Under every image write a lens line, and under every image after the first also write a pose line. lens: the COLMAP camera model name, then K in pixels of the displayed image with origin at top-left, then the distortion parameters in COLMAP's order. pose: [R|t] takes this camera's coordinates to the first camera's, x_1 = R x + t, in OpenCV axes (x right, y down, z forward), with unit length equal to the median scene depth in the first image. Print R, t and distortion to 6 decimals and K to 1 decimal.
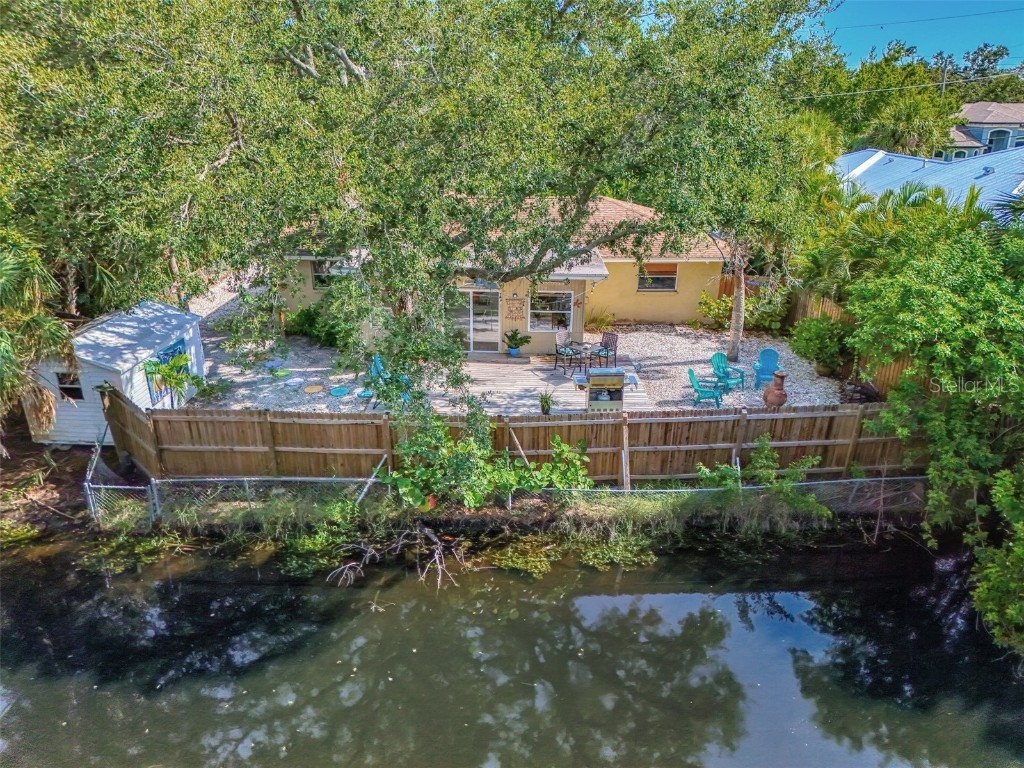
lens RADIAL K [[760.5, 0, 512.0], [0, 760.5, 384.0], [0, 0, 1]] dist [0.072813, -0.080728]
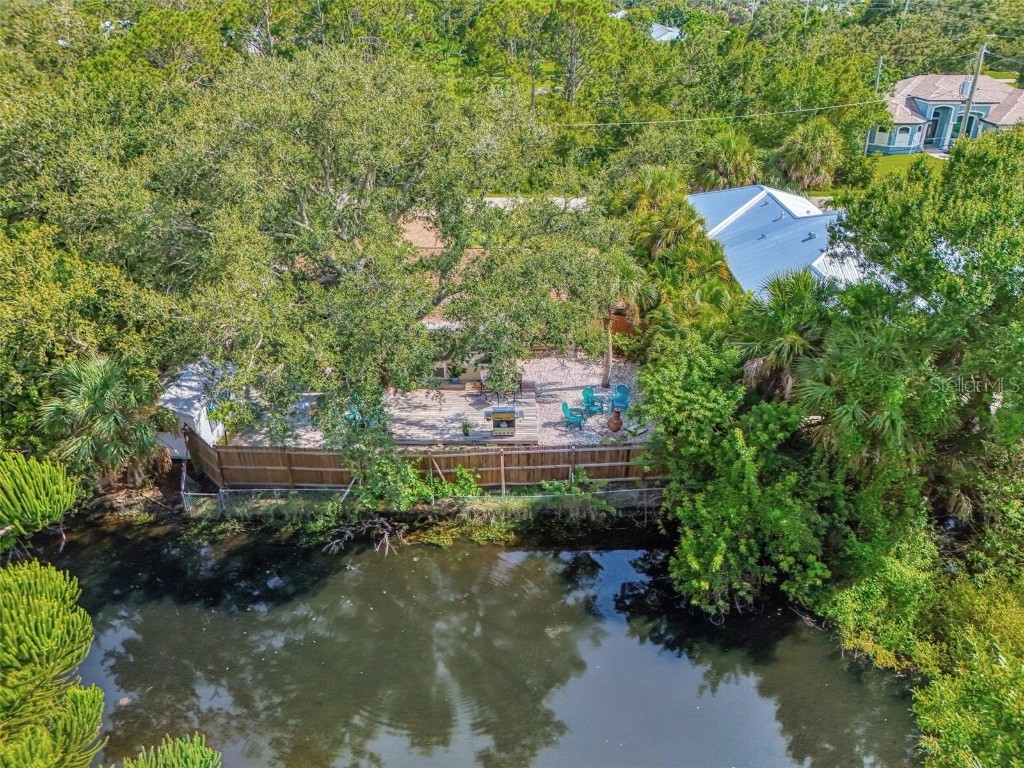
lens RADIAL K [[768.7, 0, 512.0], [0, 768.7, 384.0], [0, 0, 1]] dist [0.065669, -0.094592]
pose [[0.999849, -0.000388, -0.017375, 0.202009], [0.002305, 0.993883, 0.110418, -0.288363], [0.017226, -0.110442, 0.993733, -0.647511]]
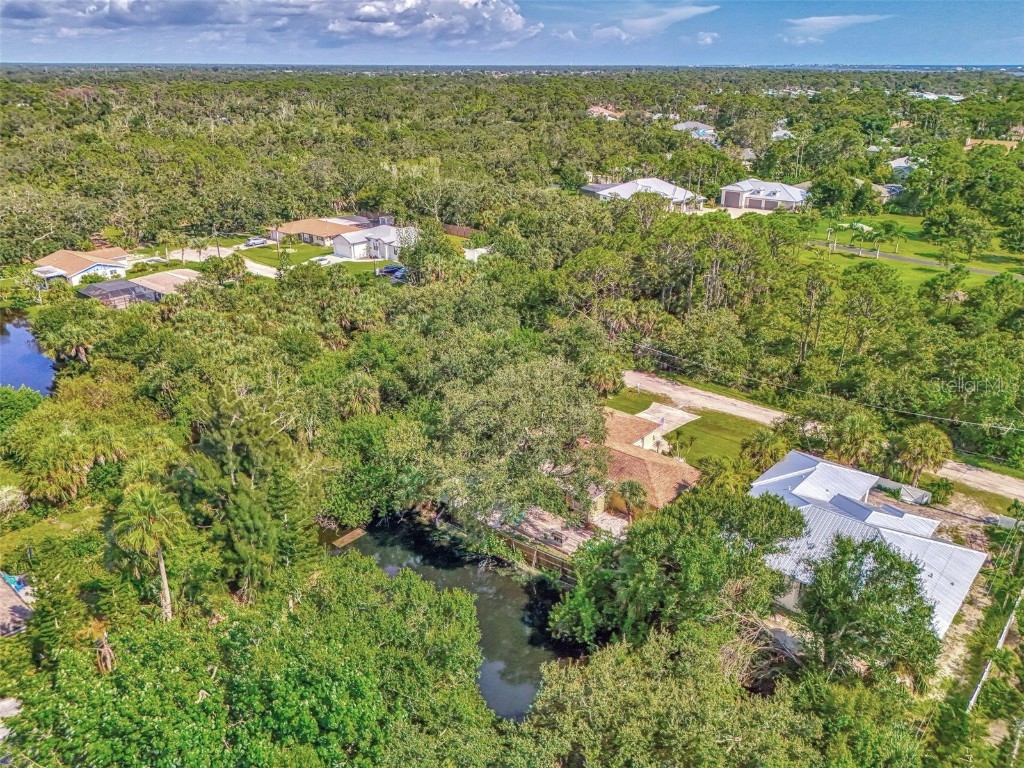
lens RADIAL K [[768.7, 0, 512.0], [0, 768.7, 384.0], [0, 0, 1]] dist [0.065669, -0.094592]
pose [[0.756820, 0.244197, -0.606293, 2.280905], [-0.234490, 0.967279, 0.096884, -1.147215], [0.610114, 0.068845, 0.789317, -2.300946]]
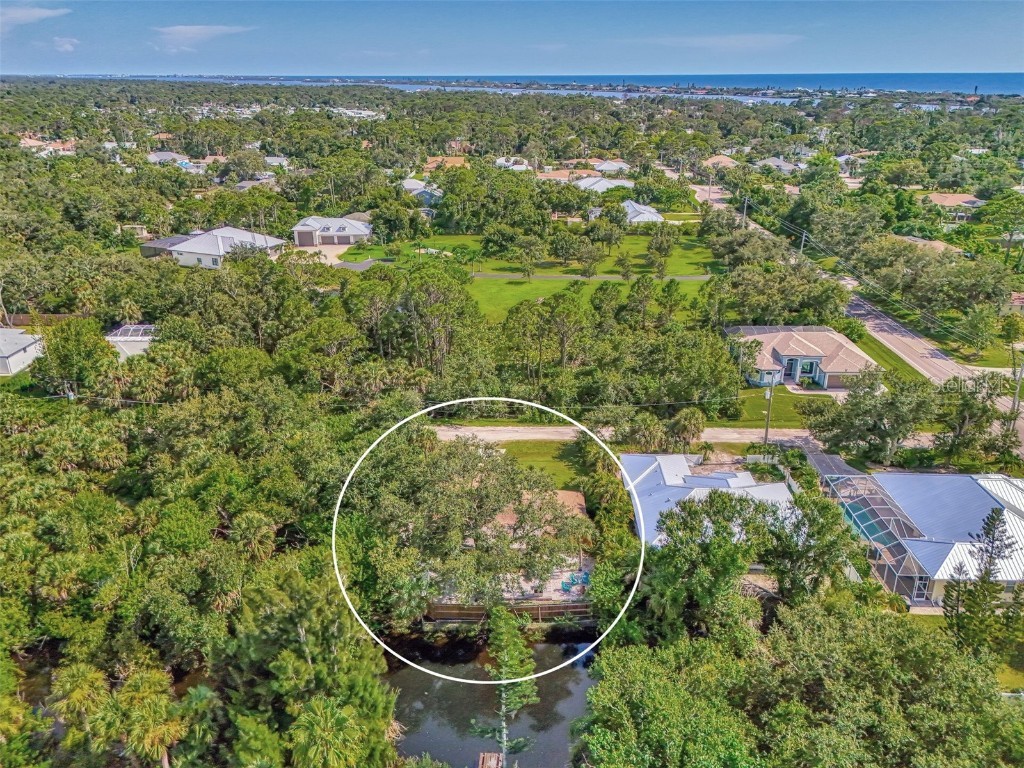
lens RADIAL K [[768.7, 0, 512.0], [0, 768.7, 384.0], [0, 0, 1]] dist [0.065669, -0.094592]
pose [[0.999921, -0.005035, -0.011509, 0.046195], [0.005125, 0.999956, 0.007843, -1.309418], [0.011469, -0.007902, 0.999903, -3.567382]]
